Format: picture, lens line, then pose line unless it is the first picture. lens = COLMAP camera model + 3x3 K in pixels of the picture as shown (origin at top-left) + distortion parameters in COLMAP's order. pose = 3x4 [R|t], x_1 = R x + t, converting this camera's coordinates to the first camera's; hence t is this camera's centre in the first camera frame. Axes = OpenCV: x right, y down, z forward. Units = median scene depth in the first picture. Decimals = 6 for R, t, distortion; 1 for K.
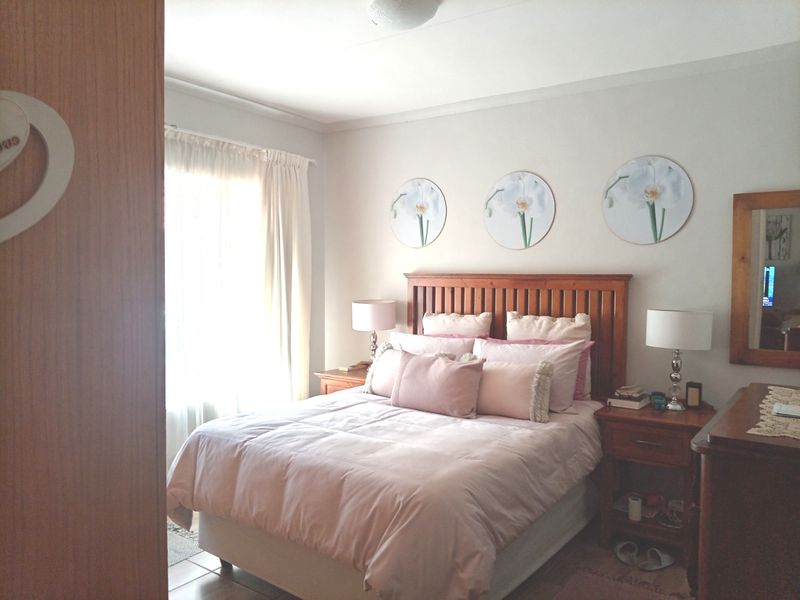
lens RADIAL K [[578.0, 0, 408.6], [0, 578.0, 296.8], [0, 0, 1]] dist [-0.003487, -0.002088]
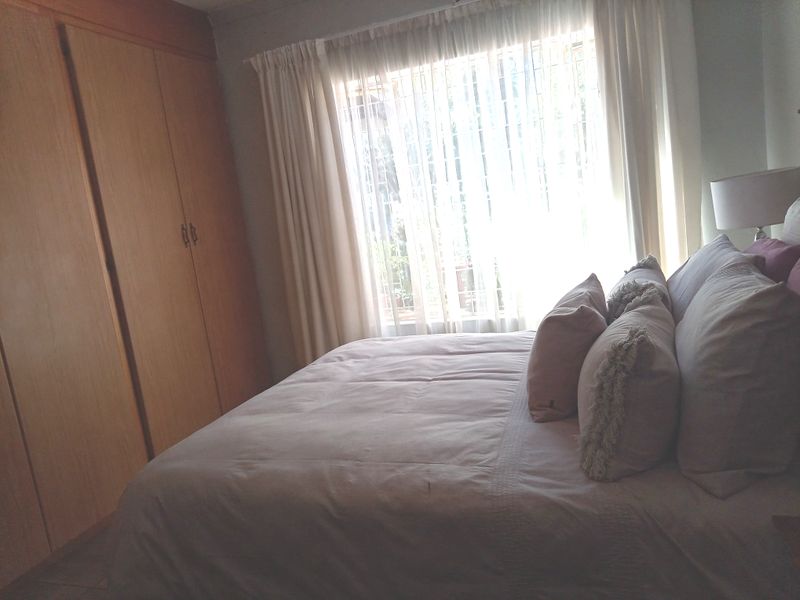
lens RADIAL K [[578.0, 0, 408.6], [0, 578.0, 296.8], [0, 0, 1]] dist [-0.003487, -0.002088]
pose [[0.275910, 0.096239, -0.956353, 0.654631], [0.114057, 0.984667, 0.131994, 0.024906], [0.954392, -0.145498, 0.260703, 0.894224]]
